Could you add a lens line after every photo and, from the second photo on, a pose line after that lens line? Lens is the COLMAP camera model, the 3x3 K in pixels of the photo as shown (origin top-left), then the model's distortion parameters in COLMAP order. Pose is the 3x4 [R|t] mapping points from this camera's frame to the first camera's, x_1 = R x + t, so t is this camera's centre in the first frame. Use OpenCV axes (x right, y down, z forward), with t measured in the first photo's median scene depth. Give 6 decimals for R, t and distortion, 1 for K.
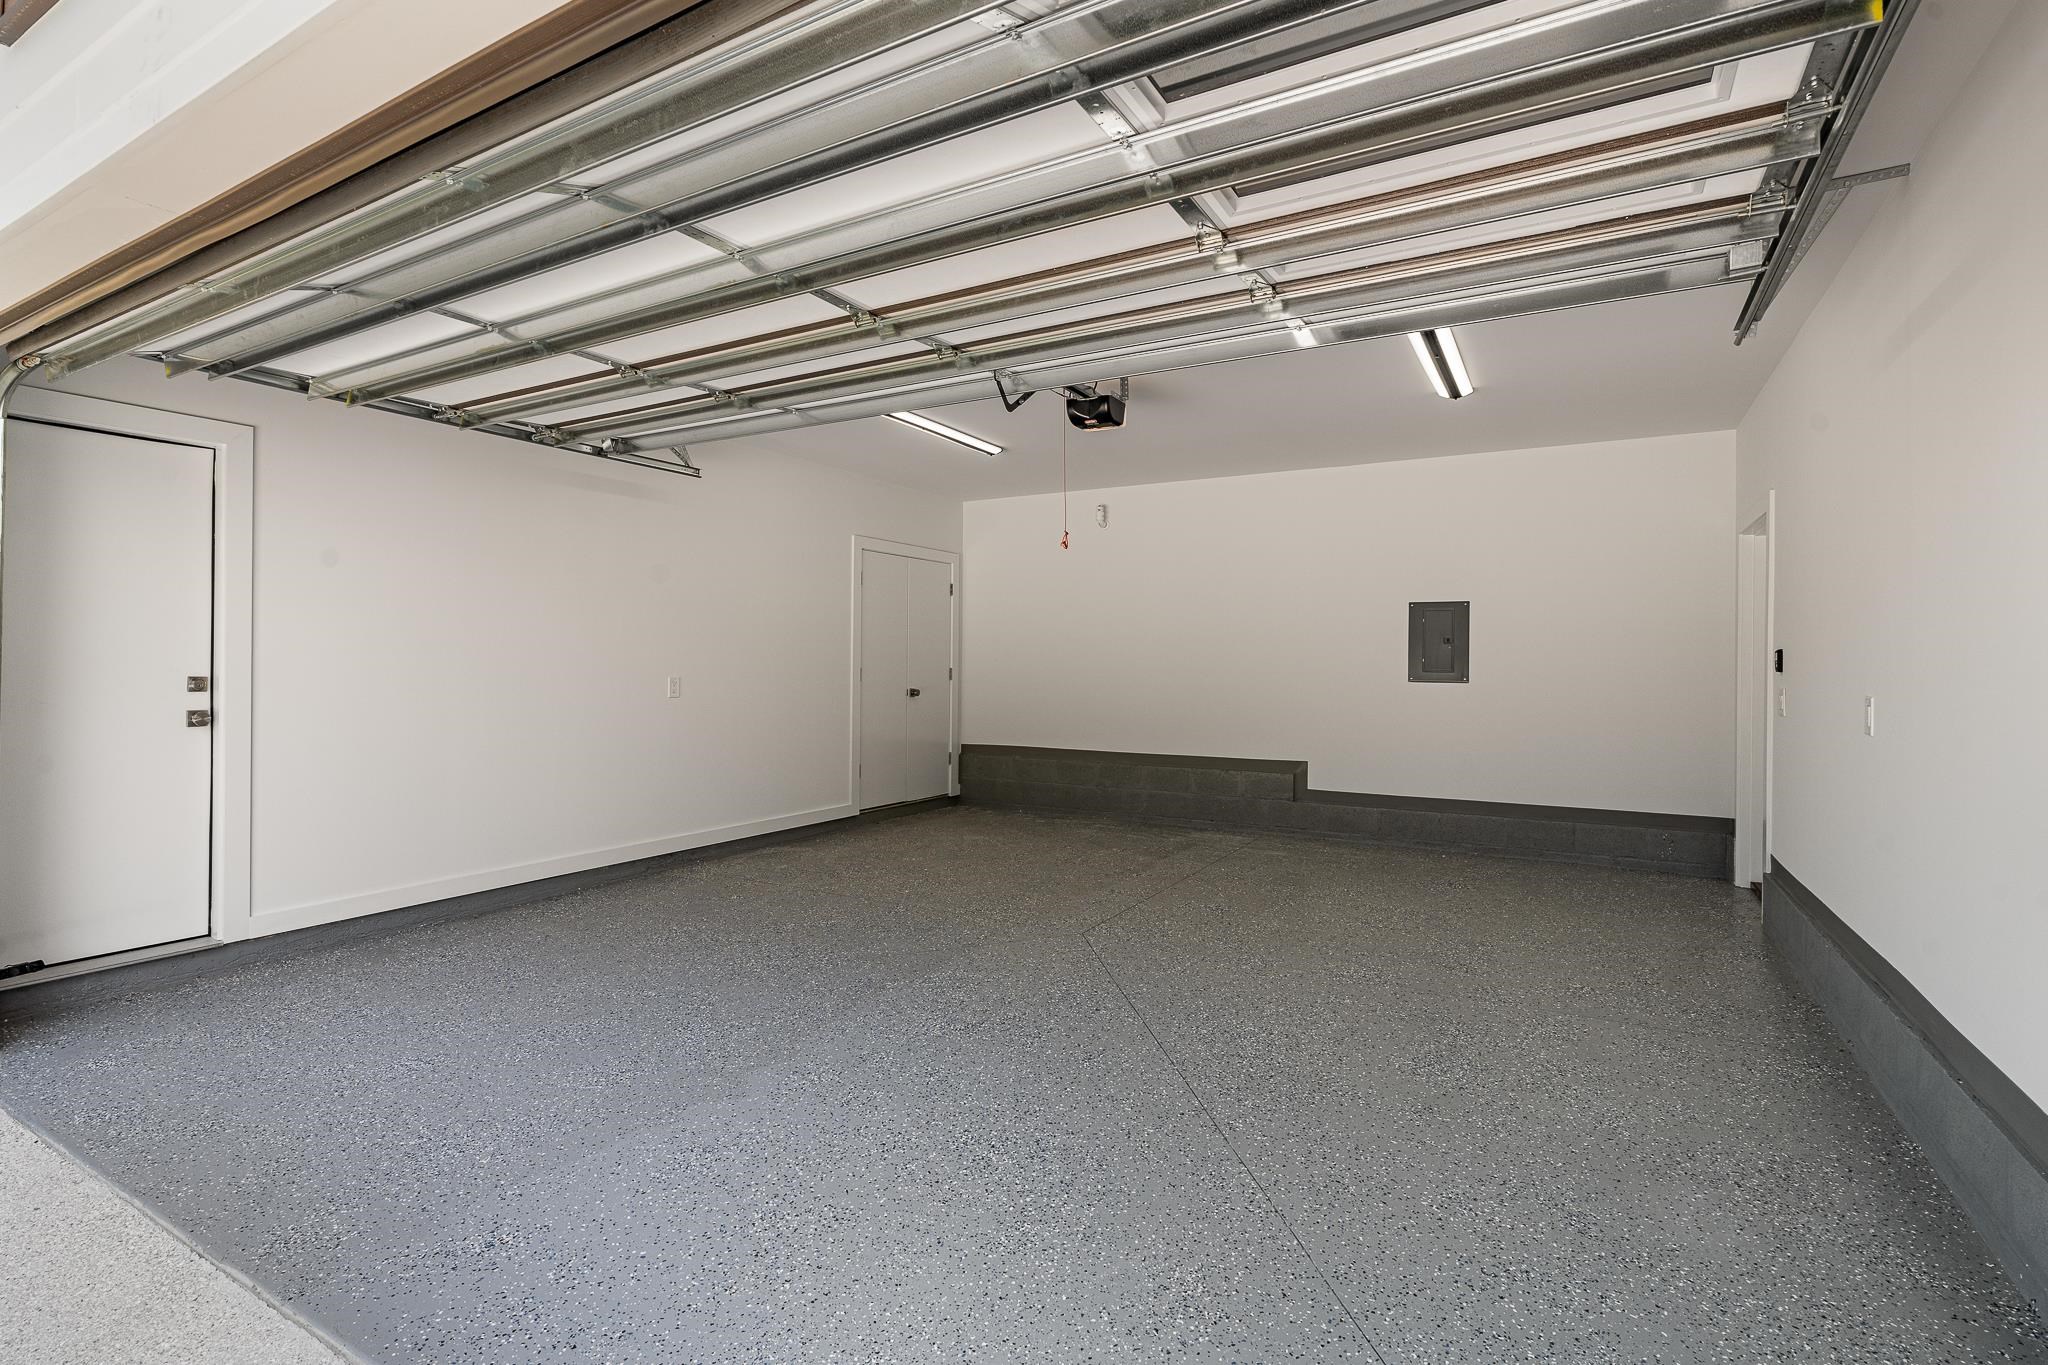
lens RADIAL K [[936.3, 0, 1036.1], [0, 936.3, 670.1], [0, 0, 1]] dist [-0.003913, 0.000561]
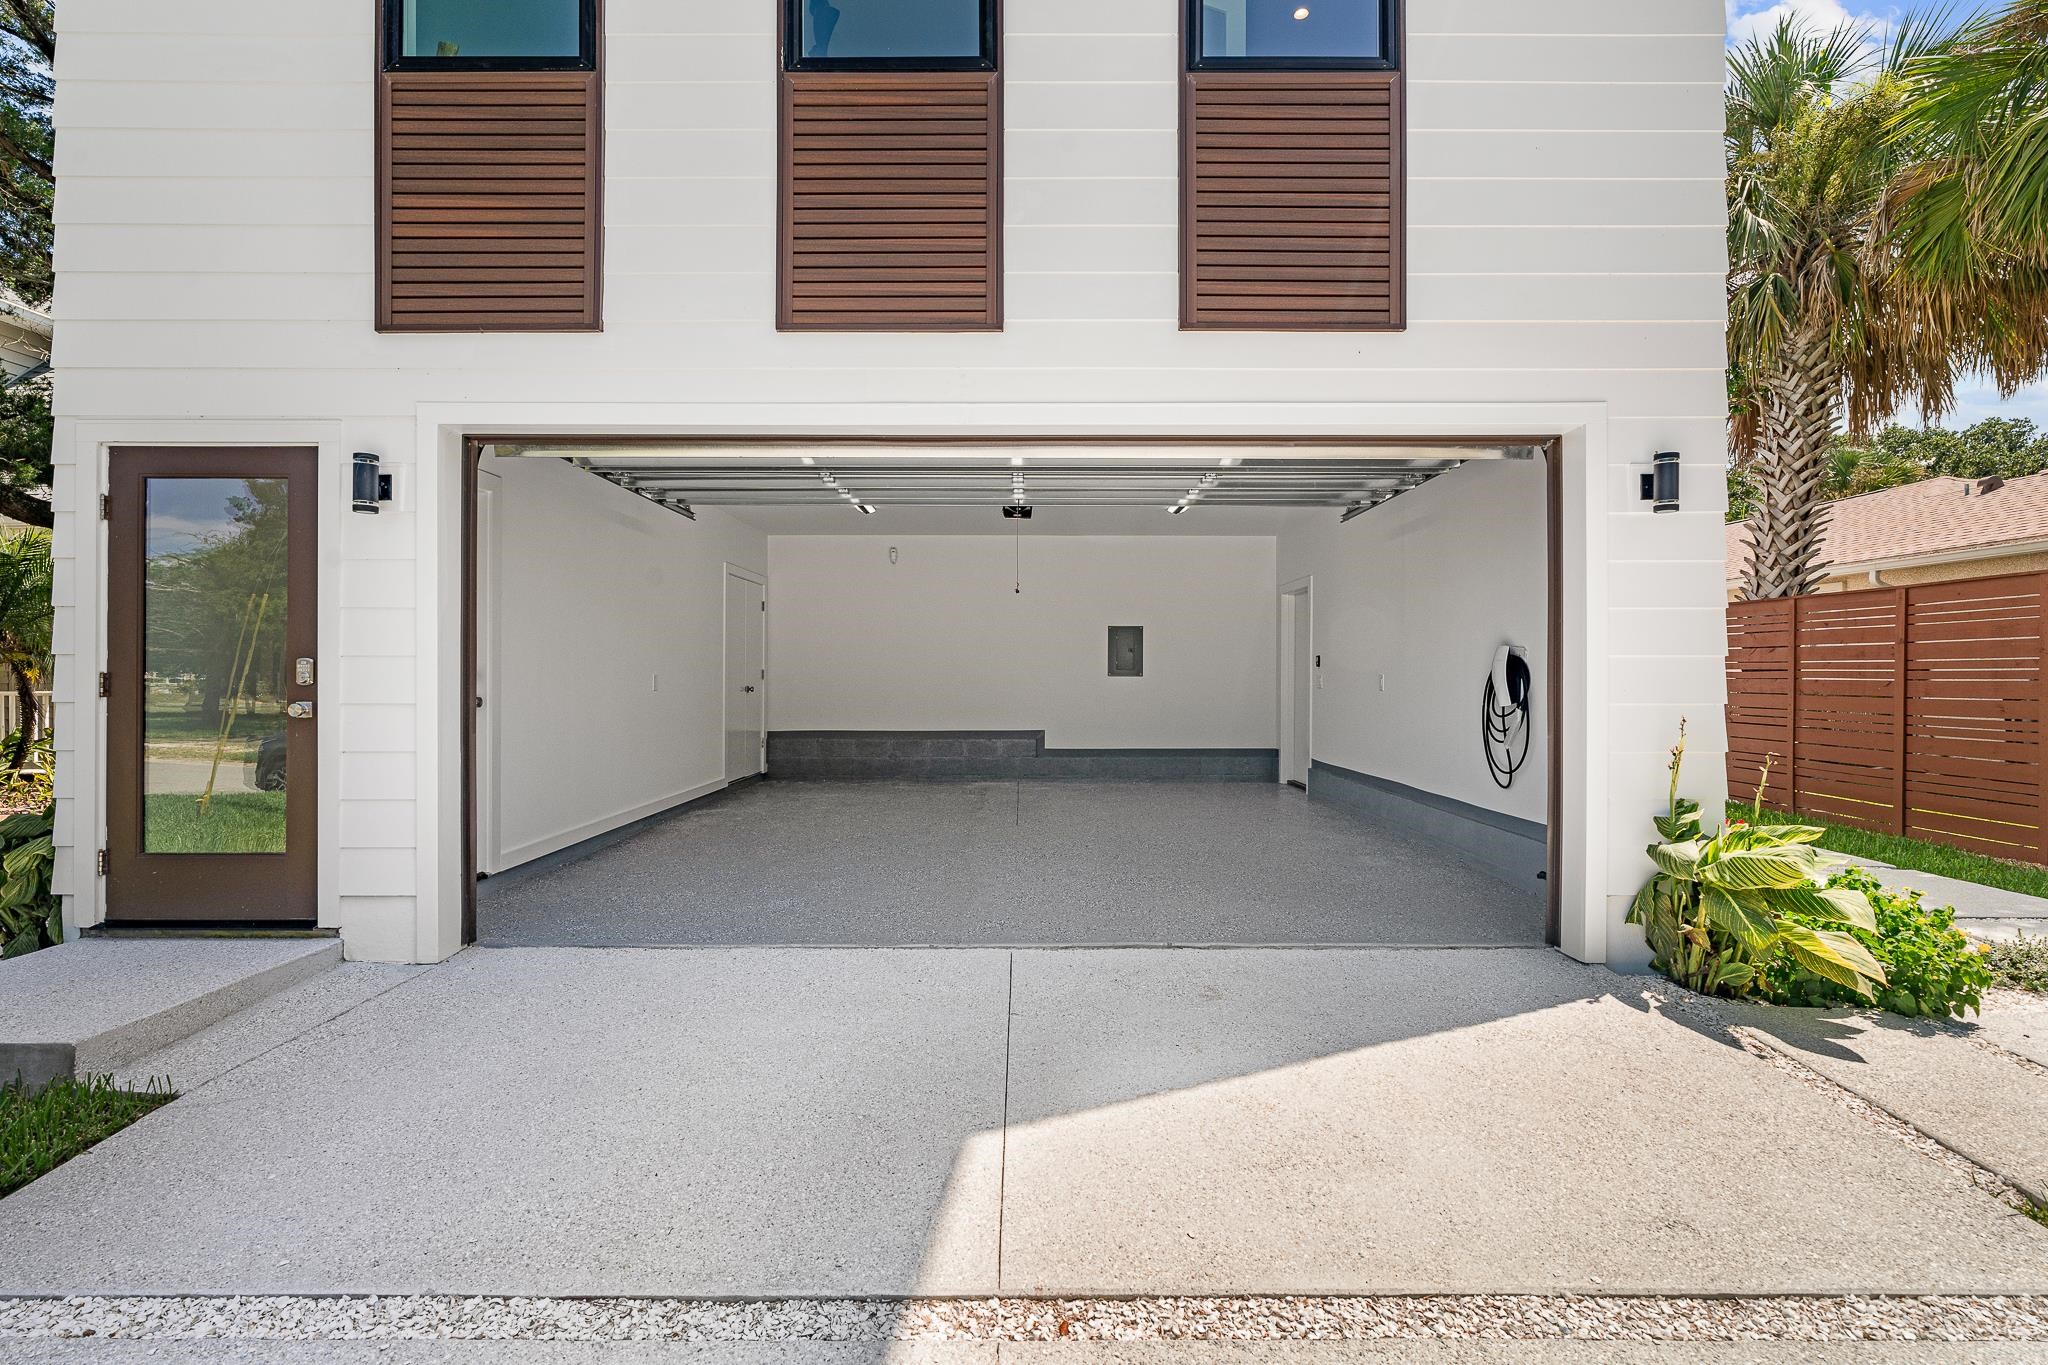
lens RADIAL K [[936.3, 0, 1018.3], [0, 936.3, 682.2], [0, 0, 1]] dist [-0.003913, 0.000561]
pose [[0.869656, -0.009401, 0.493568, -0.478156], [0.007418, 0.999955, 0.005976, 0.011696], [-0.493602, -0.001536, 0.869686, -0.275678]]
